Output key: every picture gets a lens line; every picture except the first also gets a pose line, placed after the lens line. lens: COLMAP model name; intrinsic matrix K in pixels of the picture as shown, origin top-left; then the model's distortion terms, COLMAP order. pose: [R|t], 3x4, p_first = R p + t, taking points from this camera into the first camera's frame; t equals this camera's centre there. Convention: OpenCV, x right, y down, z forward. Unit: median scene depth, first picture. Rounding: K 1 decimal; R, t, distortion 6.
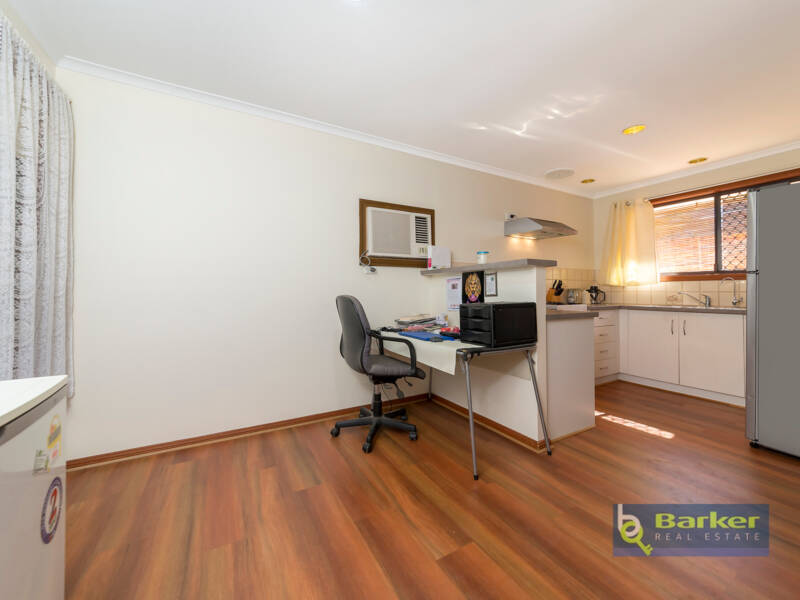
lens RADIAL K [[311.2, 0, 383.6], [0, 311.2, 290.3], [0, 0, 1]] dist [-0.005457, -0.000504]
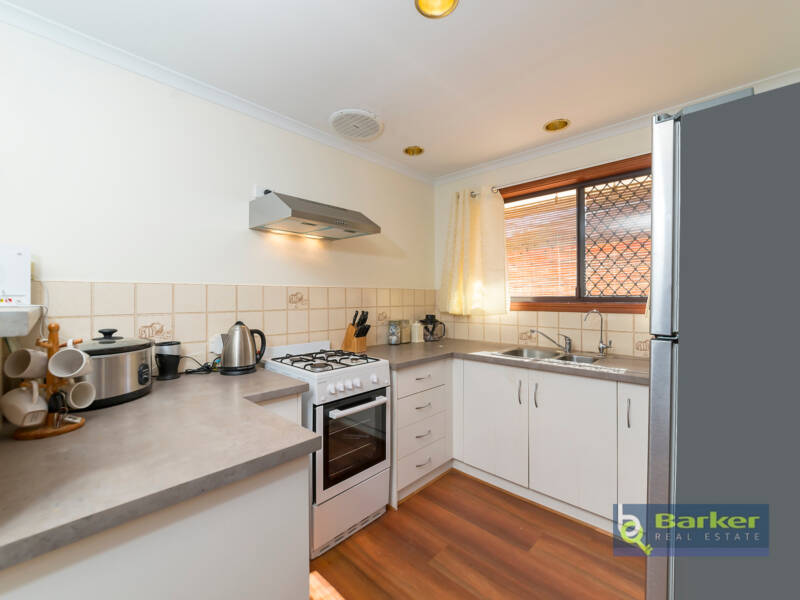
lens RADIAL K [[336.1, 0, 364.0], [0, 336.1, 298.8], [0, 0, 1]] dist [-0.003970, -0.000801]
pose [[0.965484, 0.000092, 0.260464, 0.400594], [-0.001598, 0.999983, 0.005568, -0.058831], [-0.260459, -0.005792, 0.965468, 0.383825]]
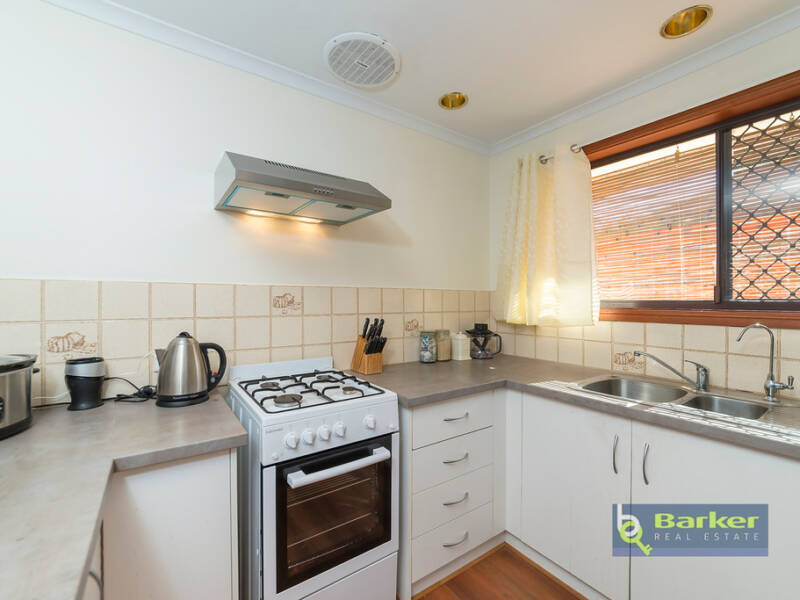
lens RADIAL K [[336.1, 0, 361.0], [0, 336.1, 303.2], [0, 0, 1]] dist [-0.003970, -0.000801]
pose [[0.998321, 0.005702, 0.057648, 0.514849], [-0.006304, 0.999927, 0.010262, -0.058596], [-0.057585, -0.010608, 0.998284, 0.528056]]
